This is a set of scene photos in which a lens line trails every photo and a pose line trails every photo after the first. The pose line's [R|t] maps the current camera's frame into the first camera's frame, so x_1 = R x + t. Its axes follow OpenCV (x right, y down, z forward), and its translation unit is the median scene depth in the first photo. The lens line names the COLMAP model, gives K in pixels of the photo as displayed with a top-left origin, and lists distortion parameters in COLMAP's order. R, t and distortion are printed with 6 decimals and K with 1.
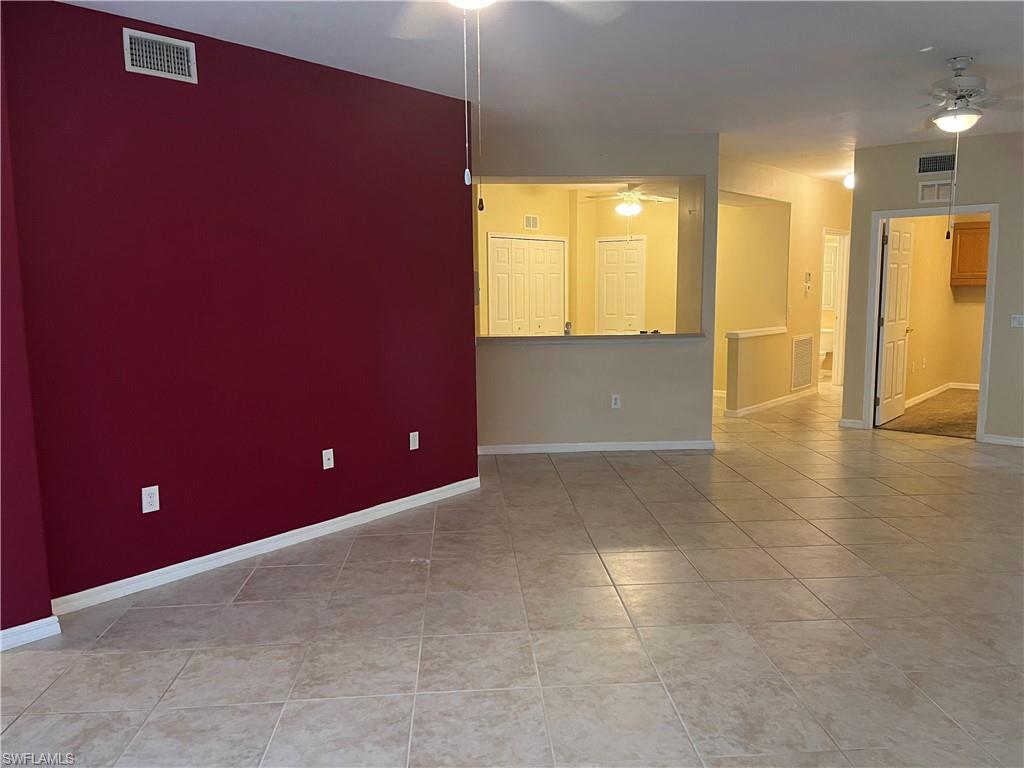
lens RADIAL K [[773.4, 0, 514.2], [0, 773.4, 385.6], [0, 0, 1]] dist [0.008873, -0.000238]
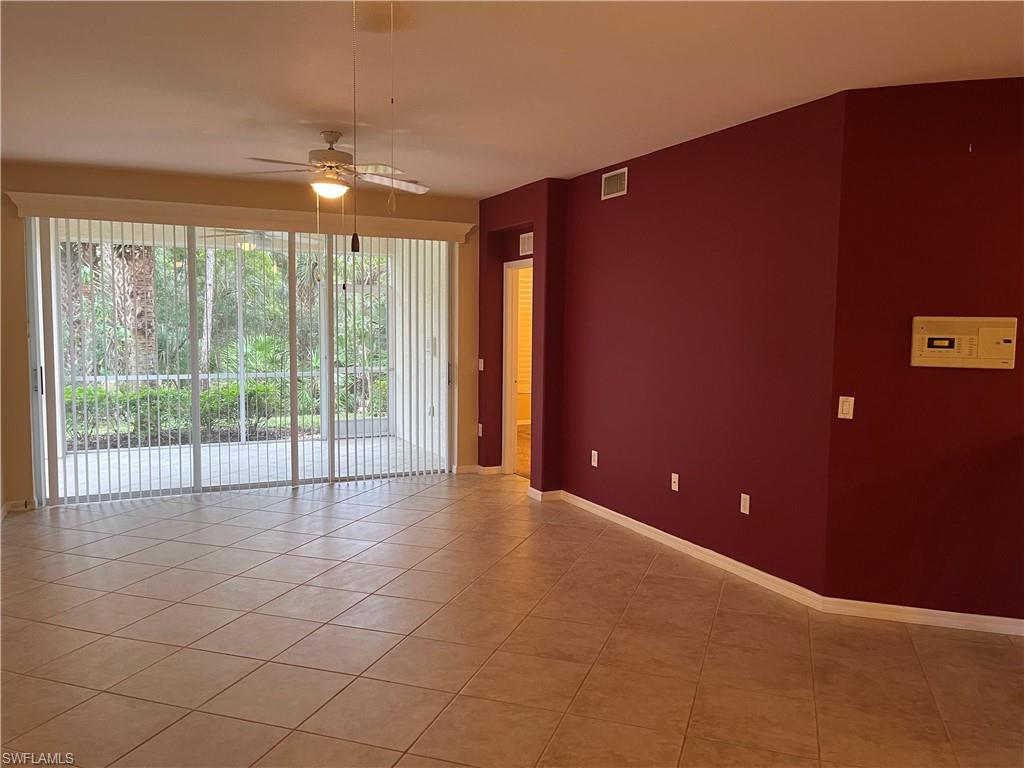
lens RADIAL K [[773.4, 0, 513.5], [0, 773.4, 379.7], [0, 0, 1]] dist [0.008873, -0.000238]
pose [[-0.399500, 0.073710, -0.913765, 0.879576], [-0.129836, 0.982165, 0.135993, -0.175793], [0.907492, 0.172969, -0.382805, 1.192051]]
